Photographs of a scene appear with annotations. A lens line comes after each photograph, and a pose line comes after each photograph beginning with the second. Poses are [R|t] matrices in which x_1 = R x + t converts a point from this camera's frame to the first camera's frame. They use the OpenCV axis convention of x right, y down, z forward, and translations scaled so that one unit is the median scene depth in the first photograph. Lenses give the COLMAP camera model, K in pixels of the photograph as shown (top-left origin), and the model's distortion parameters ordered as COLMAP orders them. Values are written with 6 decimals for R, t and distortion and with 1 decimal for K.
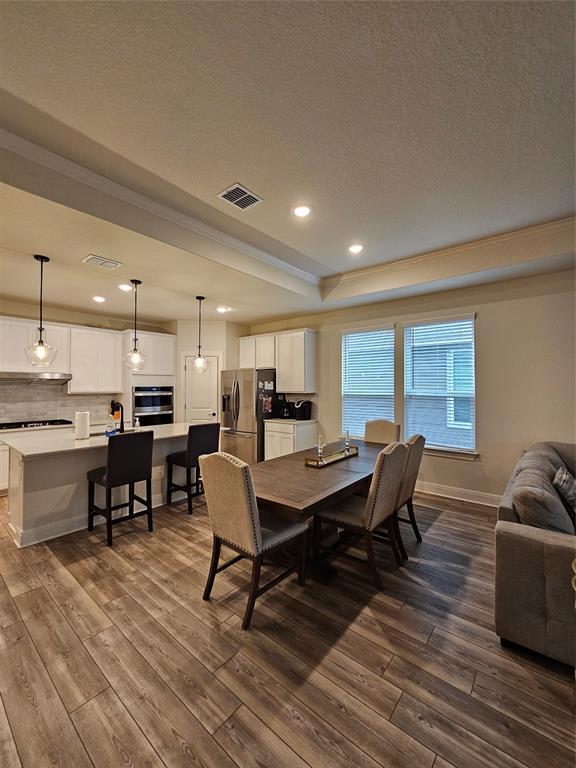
lens RADIAL K [[314.7, 0, 285.9], [0, 314.7, 385.3], [0, 0, 1]] dist [0.004795, -0.002898]
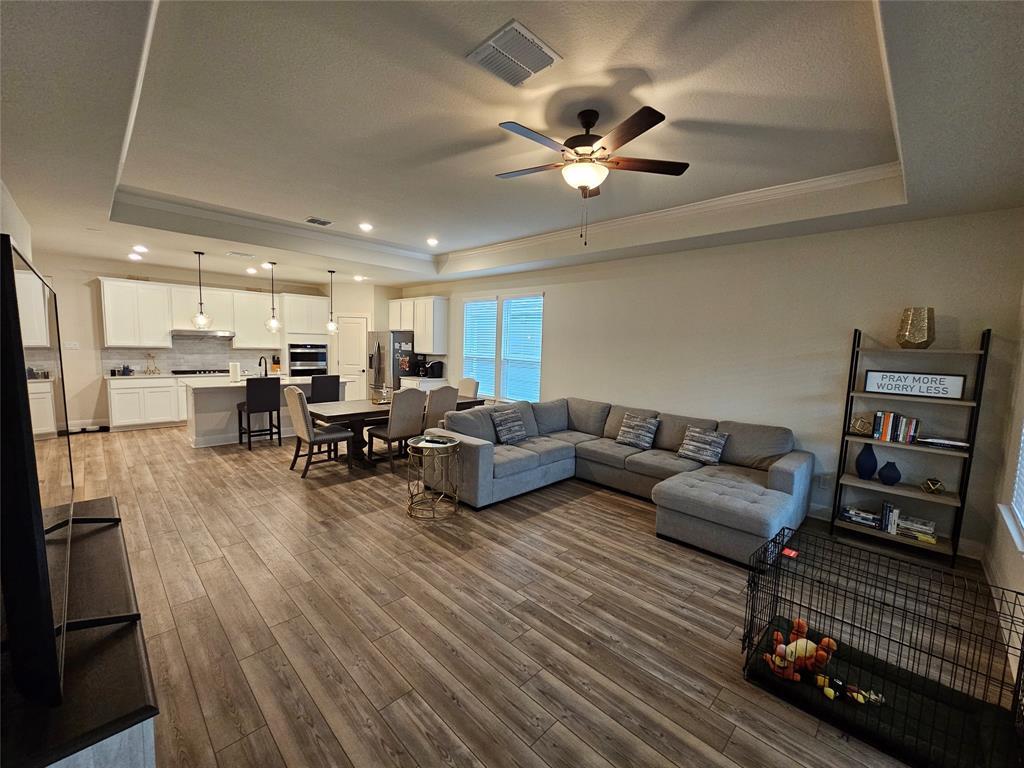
lens RADIAL K [[419.7, 0, 511.7], [0, 419.7, 387.9], [0, 0, 1]] dist [0.004795, -0.002898]
pose [[0.995971, 0.038964, -0.080764, 0.529698], [-0.030183, 0.993777, 0.107220, -0.028649], [0.084439, -0.104351, 0.990950, -0.541425]]
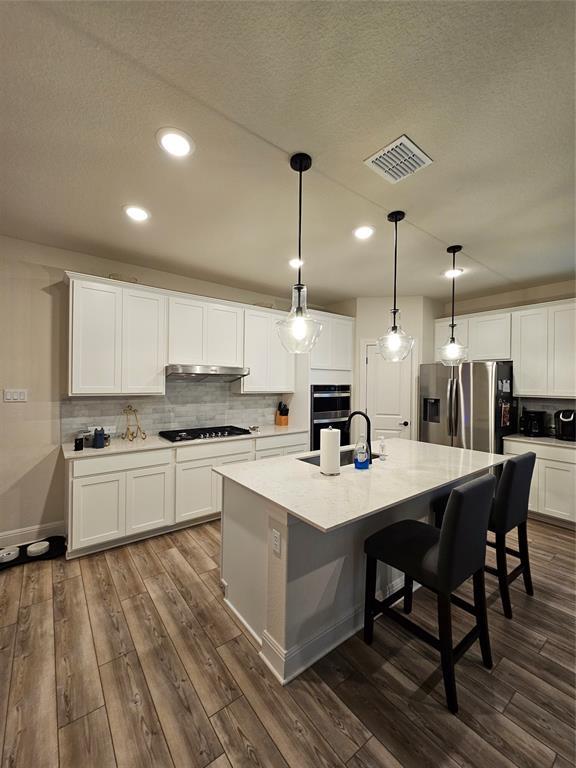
lens RADIAL K [[314.7, 0, 285.5], [0, 314.7, 382.8], [0, 0, 1]] dist [0.004795, -0.002898]
pose [[0.975835, 0.011348, -0.218215, -0.443246], [-0.010719, 0.999934, 0.004066, -0.004141], [0.218246, -0.001629, 0.975892, 0.285935]]
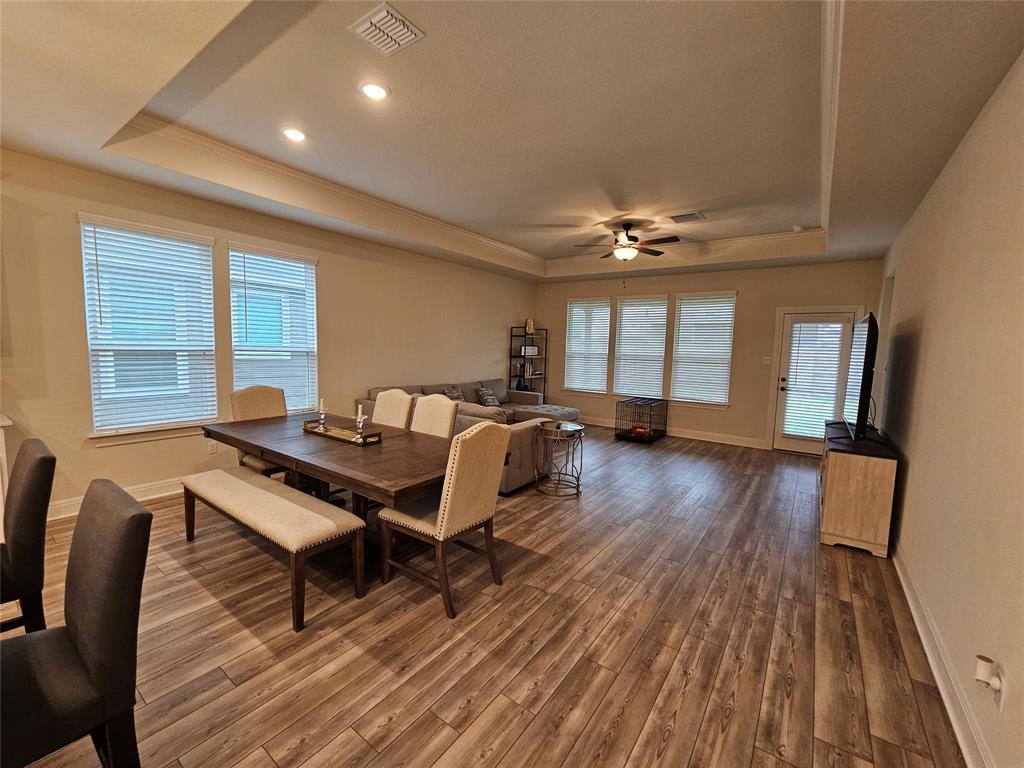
lens RADIAL K [[419.7, 0, 509.4], [0, 419.7, 388.5], [0, 0, 1]] dist [0.004795, -0.002898]
pose [[-0.065774, -0.103130, 0.992491, -0.574971], [-0.031348, 0.994367, 0.101248, 0.003212], [-0.997342, -0.024453, -0.068636, 0.440420]]
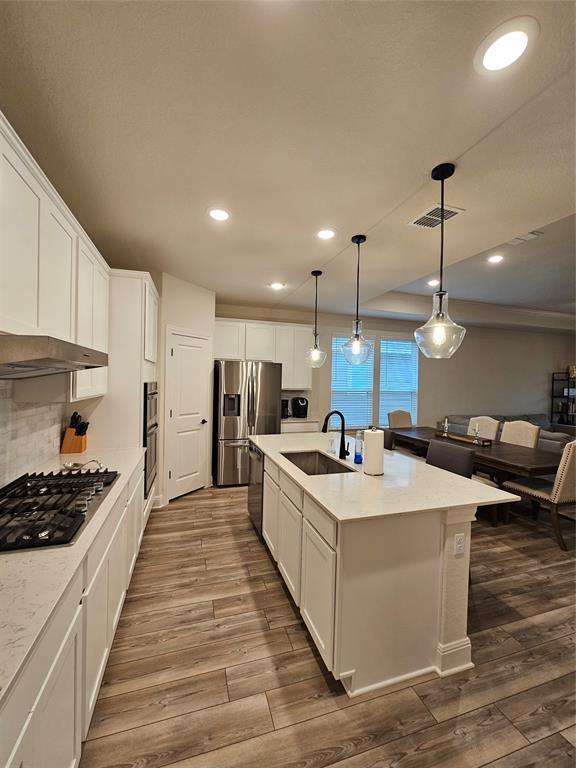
lens RADIAL K [[314.7, 0, 286.5], [0, 314.7, 384.0], [0, 0, 1]] dist [0.004795, -0.002898]
pose [[0.534620, -0.000238, 0.845093, -0.936327], [-0.024021, 0.999592, 0.015478, -0.008847], [-0.844751, -0.028575, 0.534395, 0.606823]]
